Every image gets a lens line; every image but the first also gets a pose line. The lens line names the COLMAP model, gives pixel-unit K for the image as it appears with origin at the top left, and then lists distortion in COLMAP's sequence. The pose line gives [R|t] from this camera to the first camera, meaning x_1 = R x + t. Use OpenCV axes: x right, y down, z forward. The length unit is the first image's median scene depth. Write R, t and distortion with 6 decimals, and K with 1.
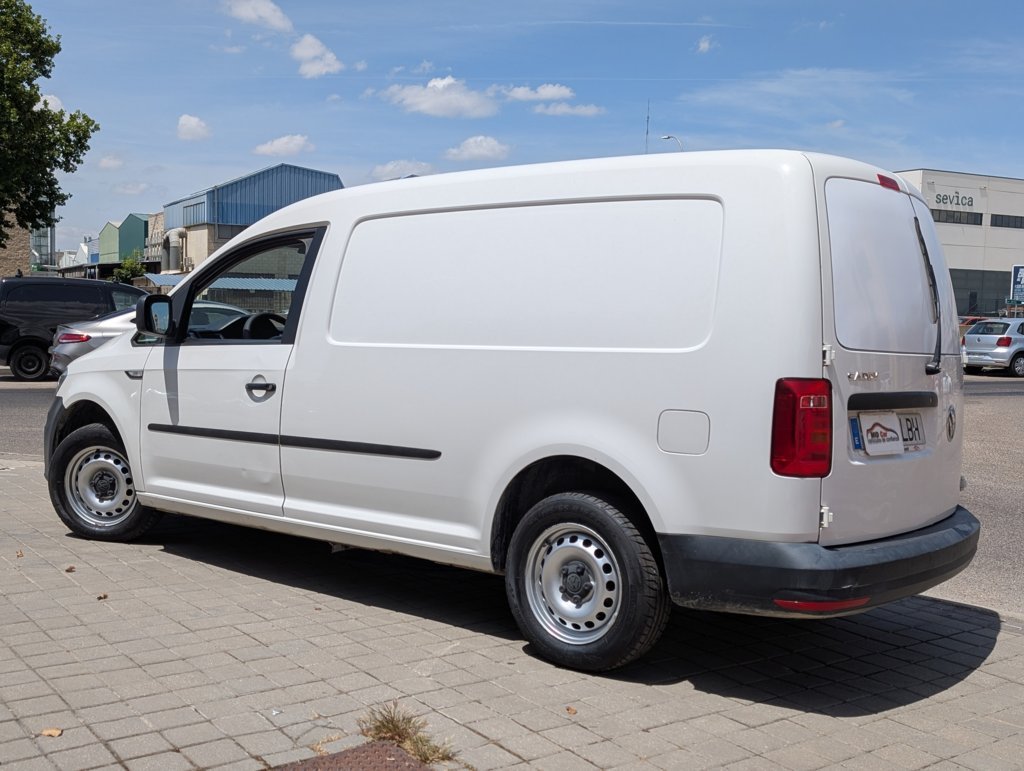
lens RADIAL K [[1116.4, 0, 512.0], [0, 1116.4, 385.5], [0, 0, 1]] dist [0.015293, -0.020788]
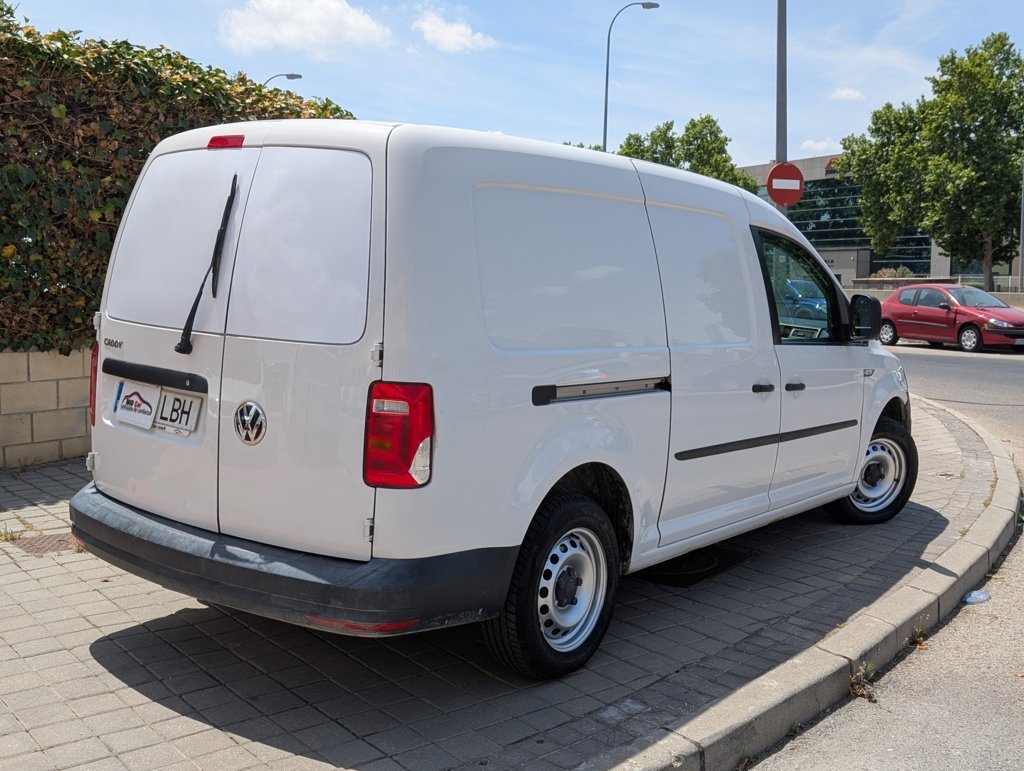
lens RADIAL K [[1116.4, 0, 512.0], [0, 1116.4, 385.5], [0, 0, 1]] dist [0.015293, -0.020788]
pose [[0.028196, 0.068321, -0.997265, 1.343844], [-0.086705, 0.994069, 0.065651, -0.069098], [0.995835, 0.084617, 0.033952, 1.297893]]
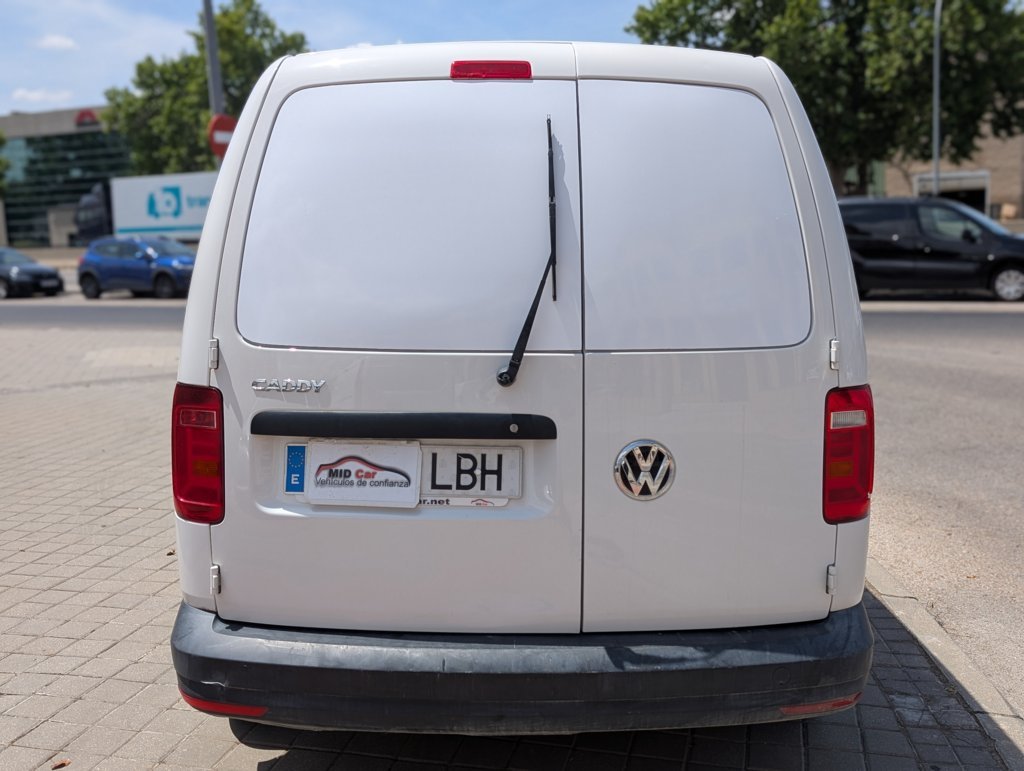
lens RADIAL K [[1116.4, 0, 512.0], [0, 1116.4, 385.5], [0, 0, 1]] dist [0.015293, -0.020788]
pose [[0.622513, 0.062863, -0.780081, 0.890944], [-0.008499, 0.997253, 0.073581, -0.057043], [0.782563, -0.039175, 0.621337, 0.661526]]
